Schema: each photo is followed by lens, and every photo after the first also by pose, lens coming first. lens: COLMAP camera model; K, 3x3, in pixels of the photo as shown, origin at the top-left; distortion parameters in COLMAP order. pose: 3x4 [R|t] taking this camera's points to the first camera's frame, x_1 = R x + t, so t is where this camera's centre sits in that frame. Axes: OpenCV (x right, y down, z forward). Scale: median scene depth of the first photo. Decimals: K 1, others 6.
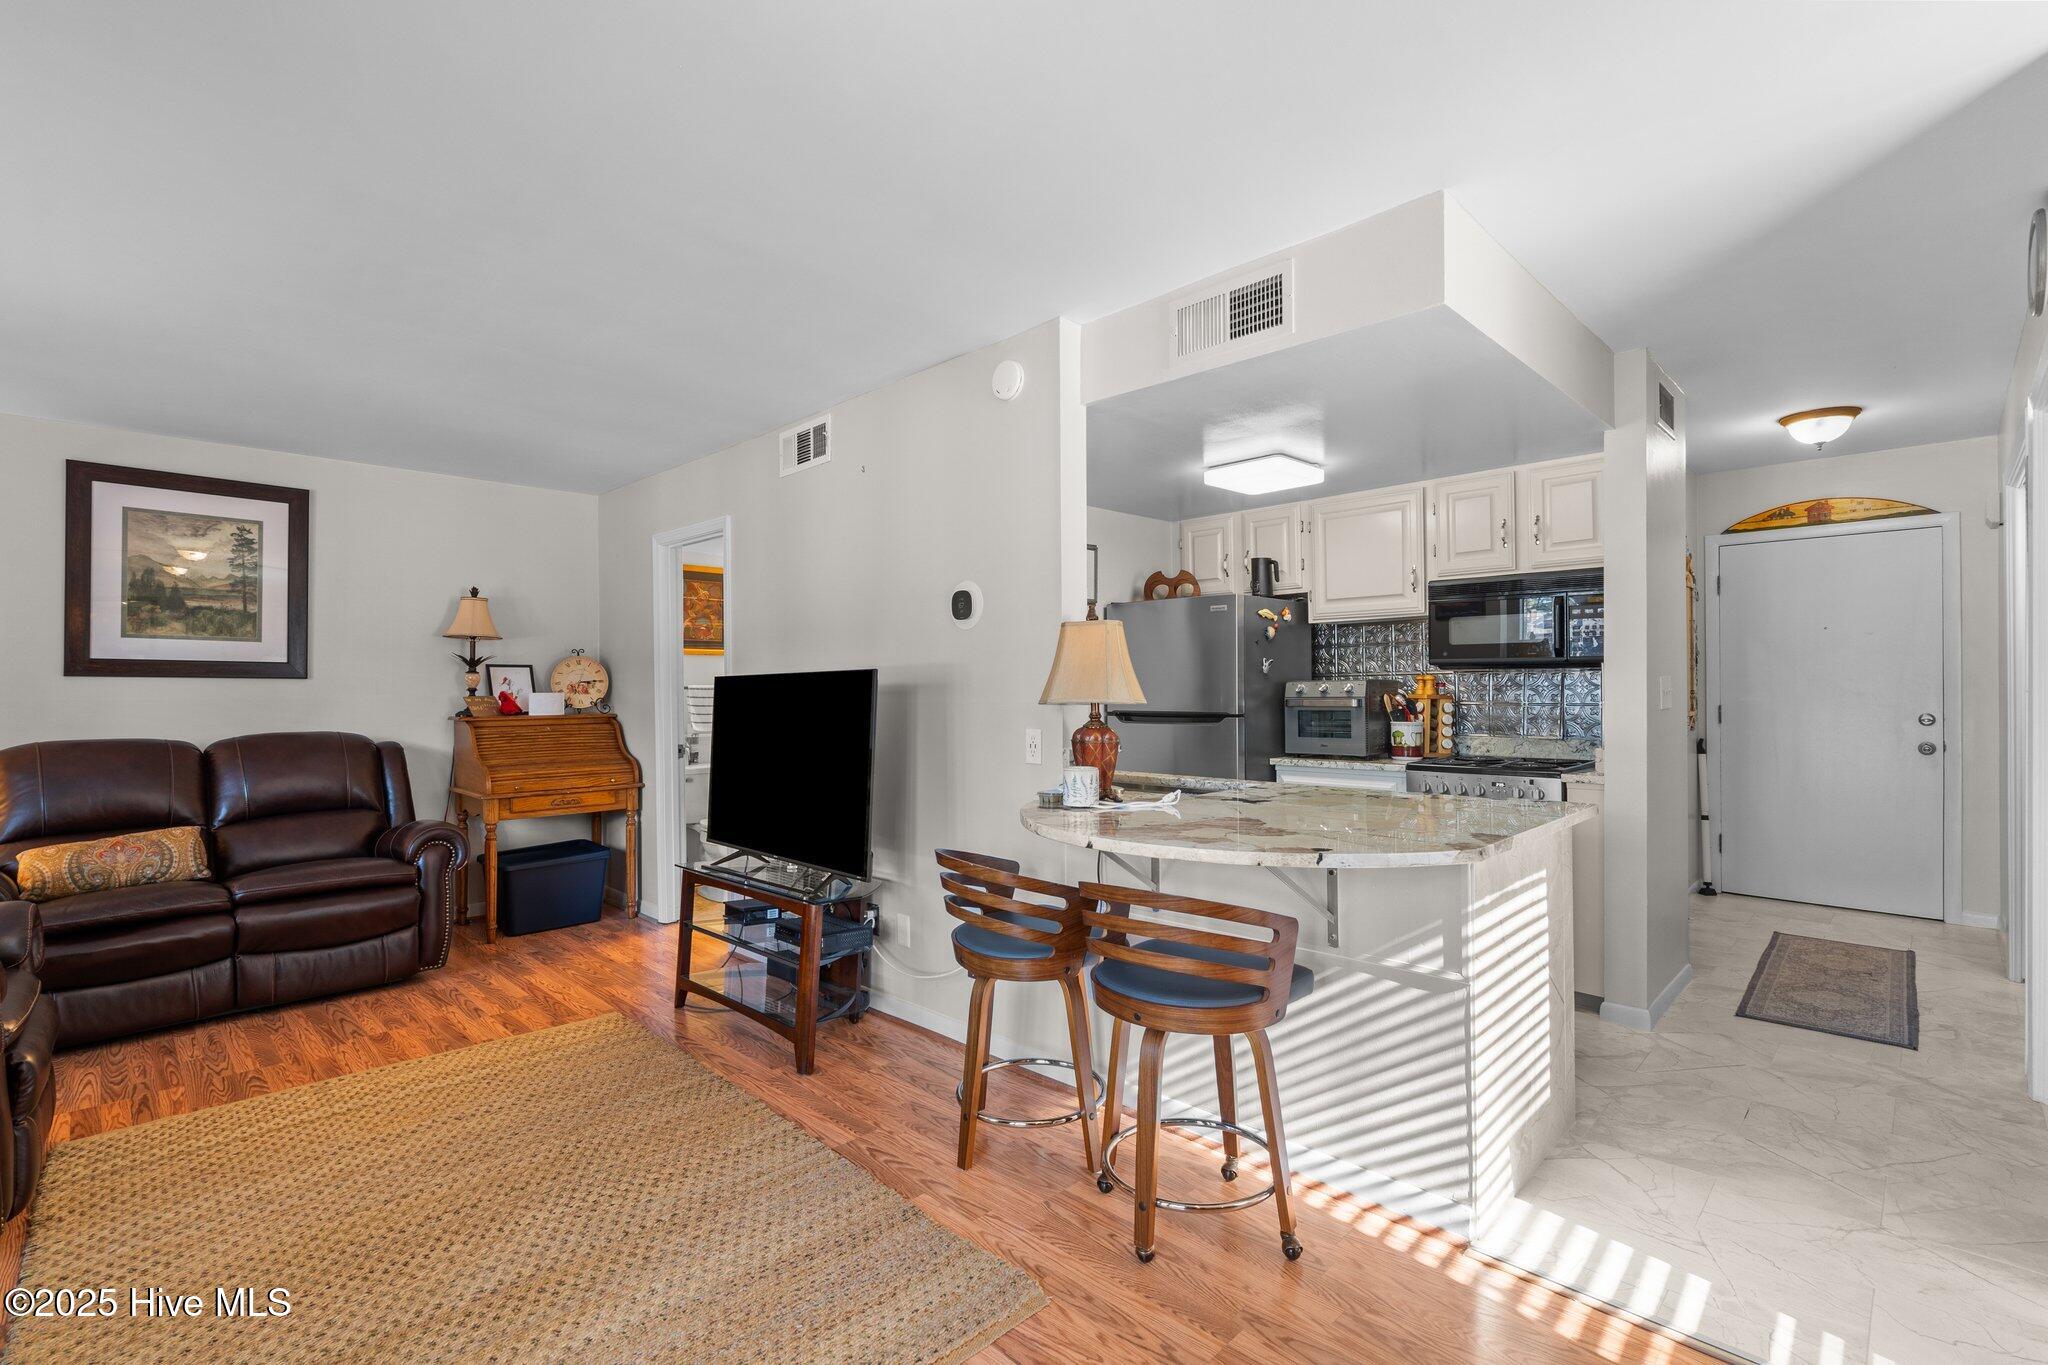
lens RADIAL K [[926.7, 0, 1026.0], [0, 926.7, 686.7], [0, 0, 1]] dist [-0.006783, 0.003227]
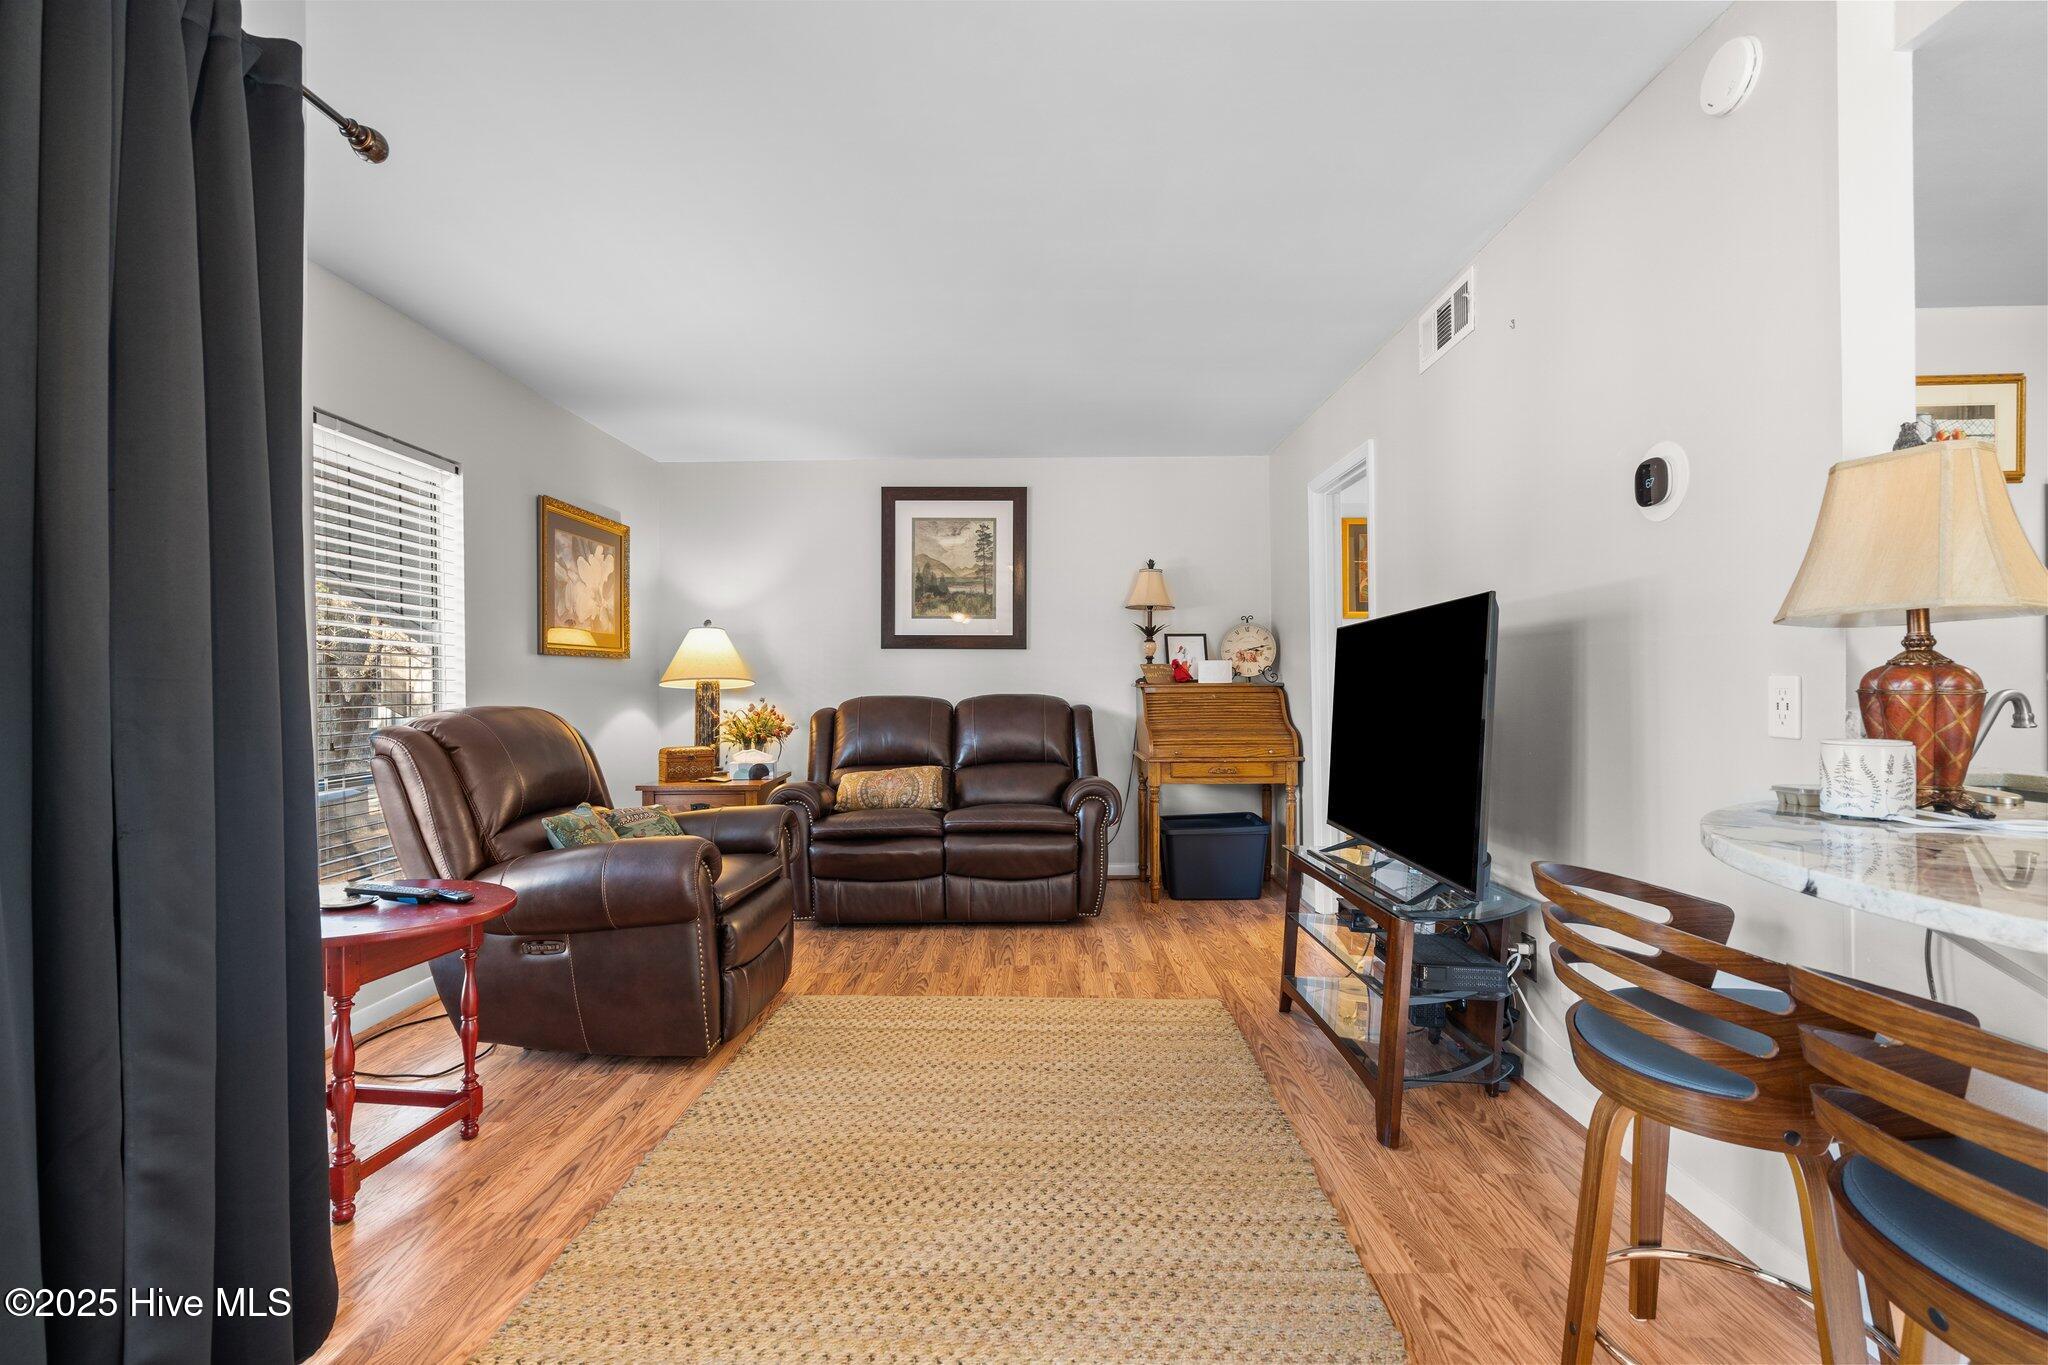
lens RADIAL K [[926.7, 0, 1022.0], [0, 926.7, 682.2], [0, 0, 1]] dist [-0.006783, 0.003227]
pose [[0.693528, -0.000545, -0.720429, 0.068607], [0.002971, 0.999993, 0.002104, 0.035360], [0.720423, -0.003599, 0.693525, 0.213347]]
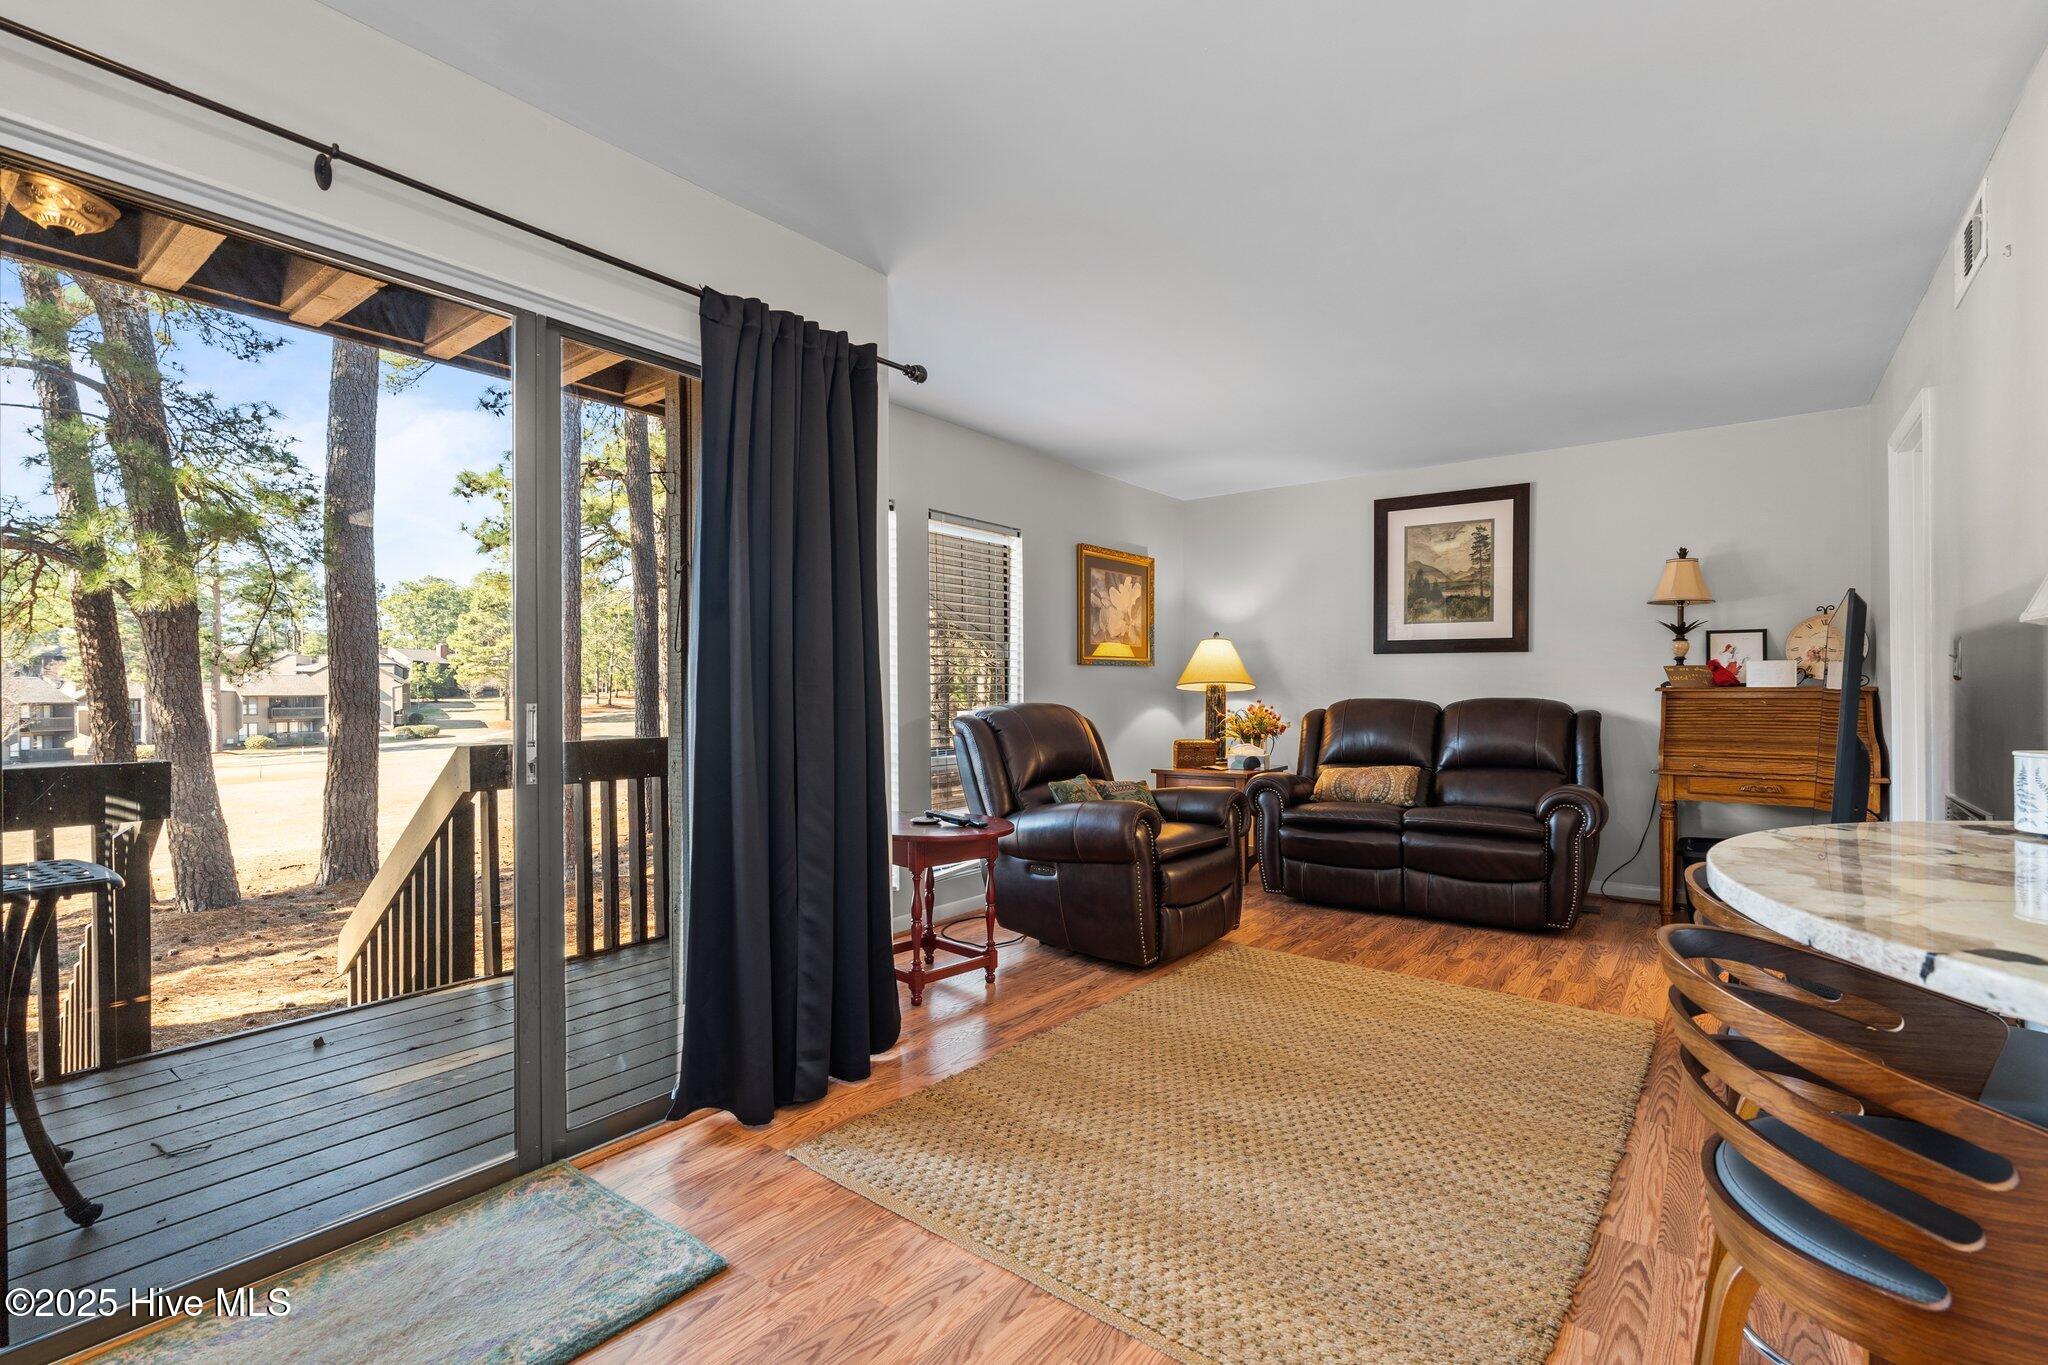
lens RADIAL K [[926.7, 0, 1018.1], [0, 926.7, 698.0], [0, 0, 1]] dist [-0.006783, 0.003227]
pose [[0.126419, 0.014204, -0.991875, 0.297498], [0.002949, 0.999888, 0.014694, 0.033926], [0.991973, -0.004783, 0.126363, 0.279089]]
